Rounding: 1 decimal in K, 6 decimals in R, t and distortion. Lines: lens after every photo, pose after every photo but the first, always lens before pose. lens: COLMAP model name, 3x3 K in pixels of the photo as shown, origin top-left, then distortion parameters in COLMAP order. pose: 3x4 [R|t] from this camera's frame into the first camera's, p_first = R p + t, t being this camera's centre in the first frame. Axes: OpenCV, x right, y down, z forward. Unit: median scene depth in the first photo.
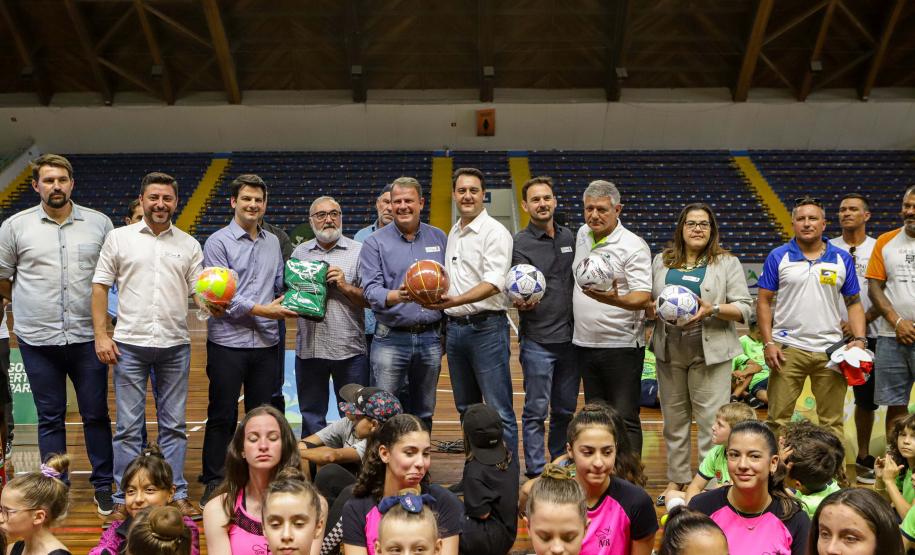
lens RADIAL K [[999.0, 0, 455.0], [0, 999.0, 270.5], [0, 0, 1]] dist [-0.017960, 0.000000]
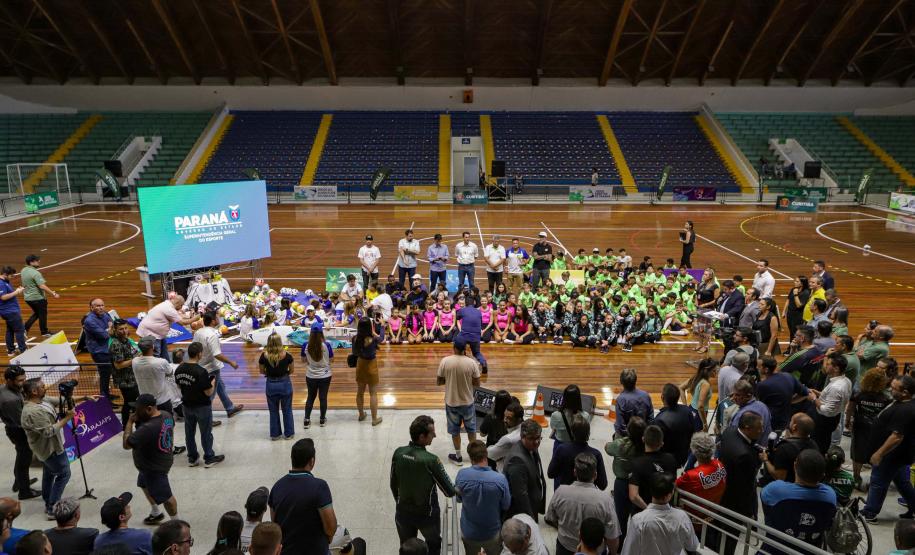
lens RADIAL K [[669.6, 0, 434.7], [0, 669.6, 266.3], [0, 0, 1]] dist [0.002878, 0.008890]
pose [[0.999822, 0.000054, -0.018880, -0.008538], [0.003638, 0.980701, 0.195481, -0.083772], [0.018527, -0.195515, 0.980526, -0.321614]]
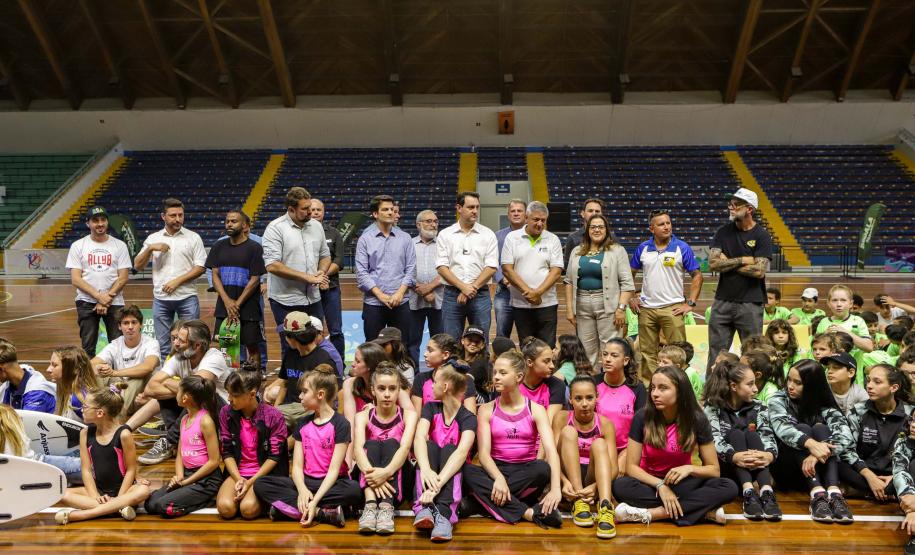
lens RADIAL K [[884.4, 0, 447.1], [0, 884.4, 264.4], [0, 0, 1]] dist [-0.011391, 0.000000]
pose [[0.999248, 0.001240, -0.038759, 0.002630], [-0.000650, 0.999884, 0.015219, 0.000107], [0.038773, -0.015182, 0.999133, -0.025774]]
